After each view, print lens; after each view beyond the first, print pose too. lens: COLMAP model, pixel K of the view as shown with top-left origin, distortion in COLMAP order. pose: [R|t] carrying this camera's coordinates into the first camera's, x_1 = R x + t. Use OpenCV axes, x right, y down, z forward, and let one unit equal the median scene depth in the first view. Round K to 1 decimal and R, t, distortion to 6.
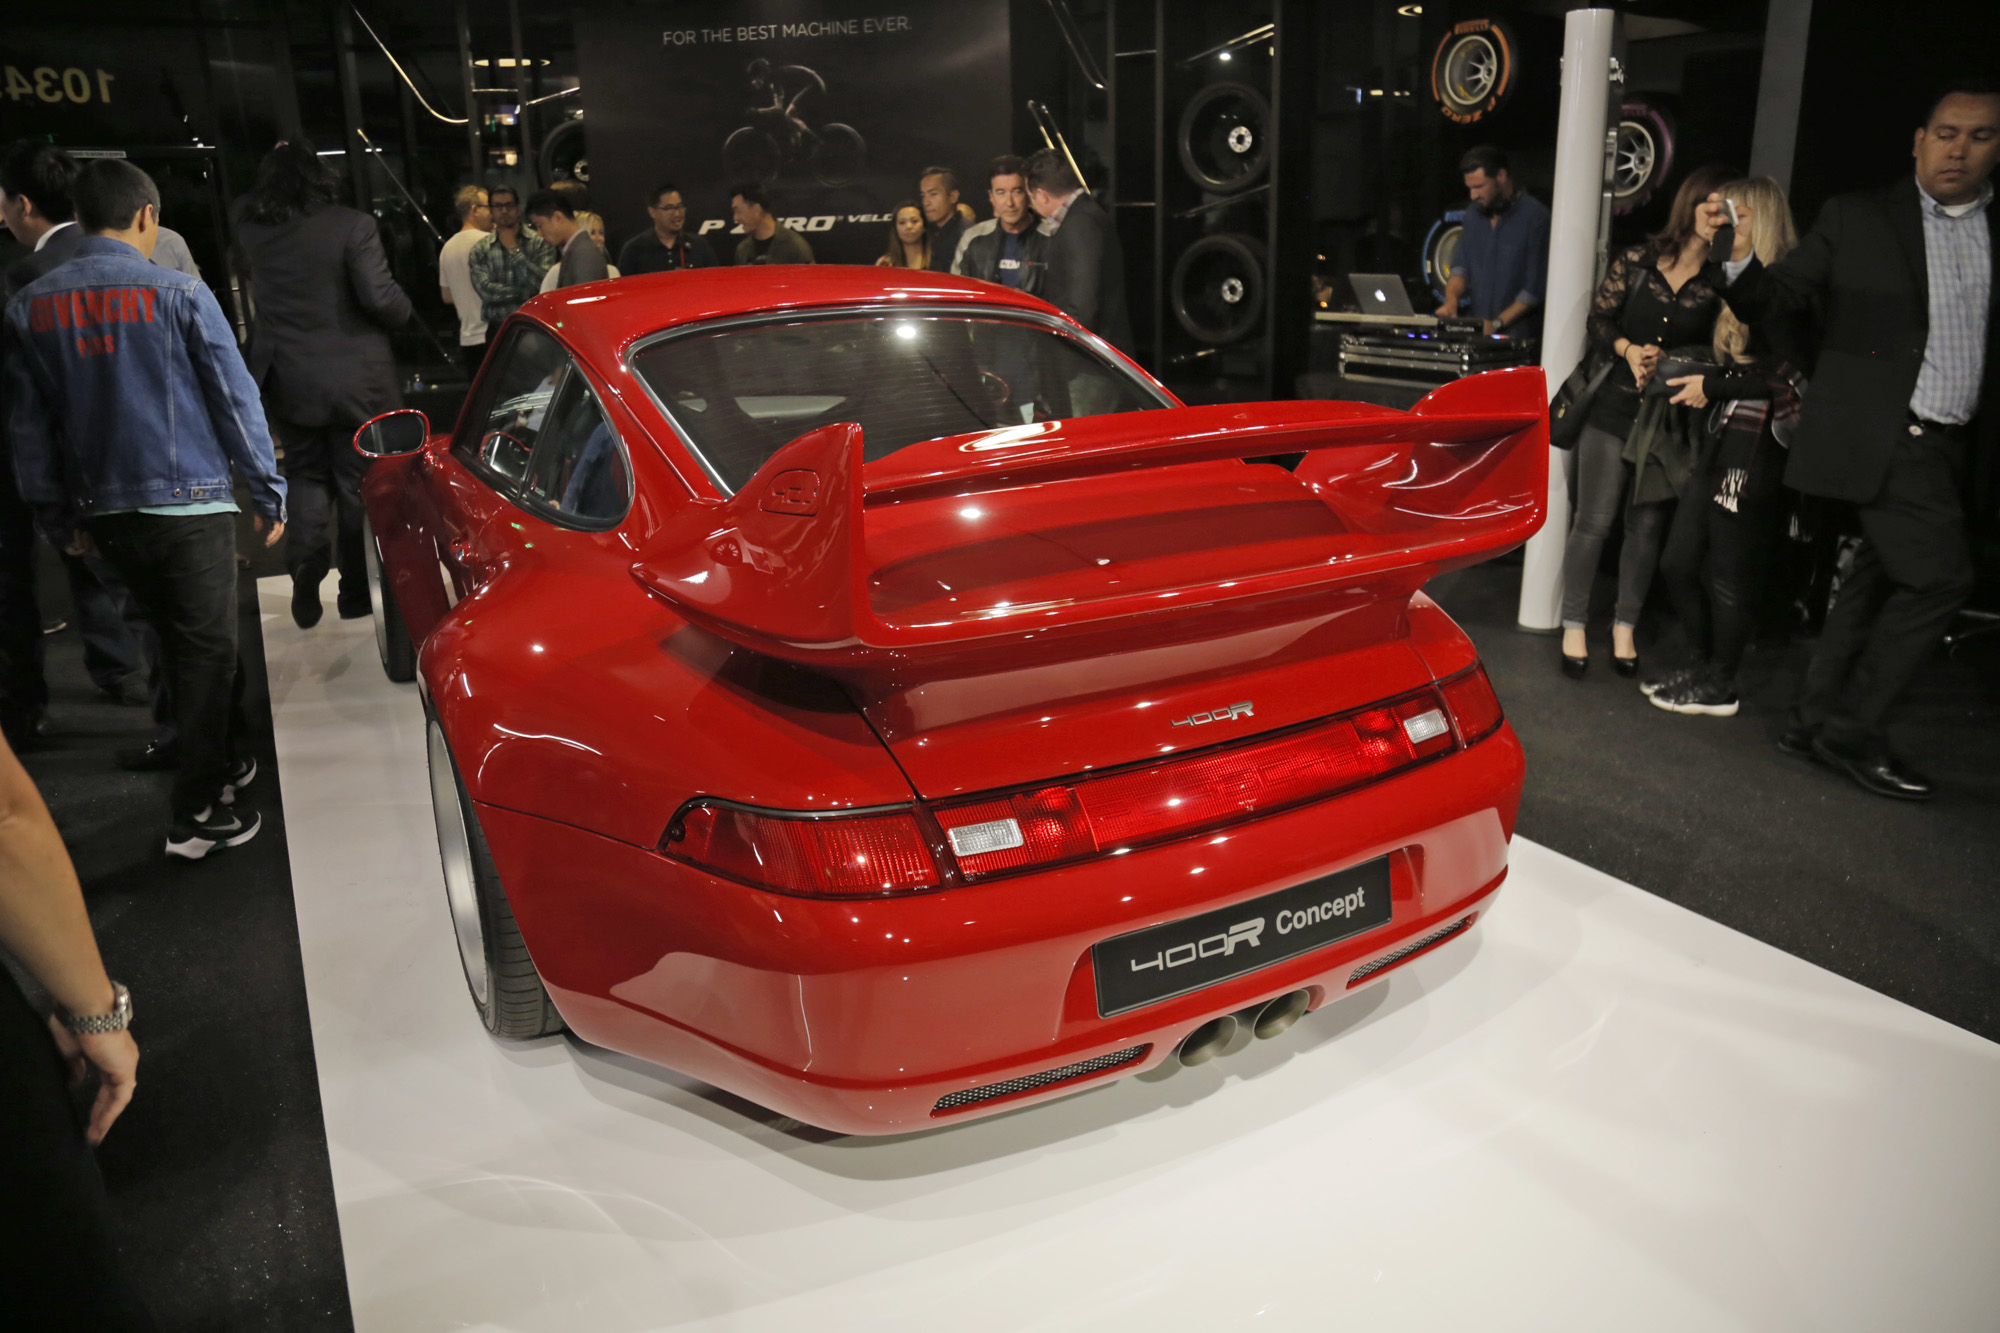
lens RADIAL K [[1361.7, 0, 1000.4], [0, 1361.7, 662.5], [0, 0, 1]] dist [-0.130671, 0.080219]
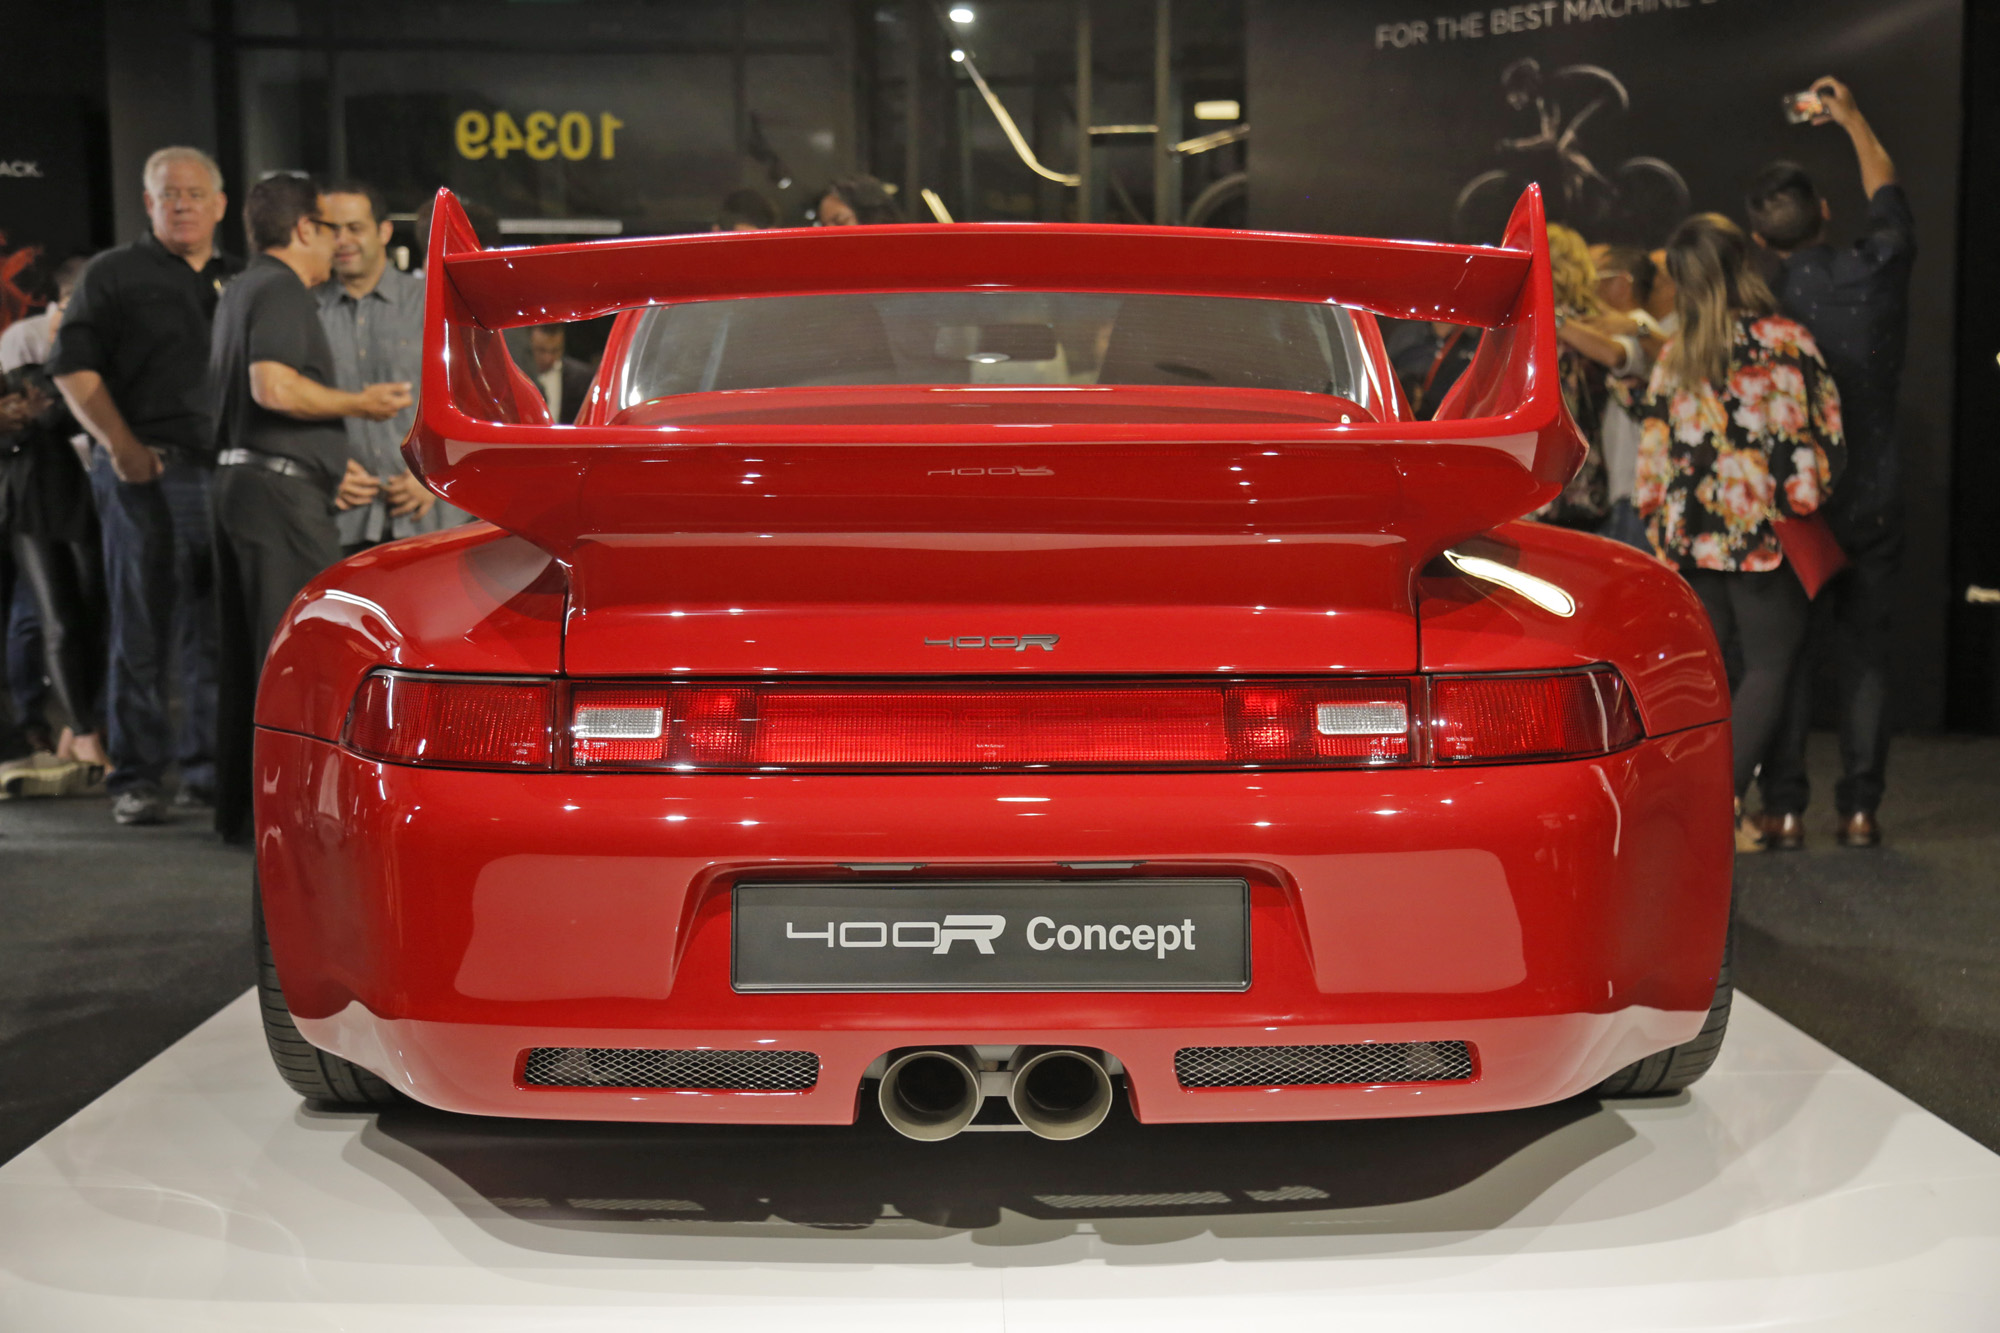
lens RADIAL K [[2531.0, 0, 995.2], [0, 2531.0, 668.7], [0, 0, 1]] dist [0.114128, -0.001877]
pose [[0.876833, 0.049556, -0.478234, 0.745018], [-0.156773, 0.969779, -0.186949, 0.282565], [0.454517, 0.238897, 0.858104, -0.168134]]
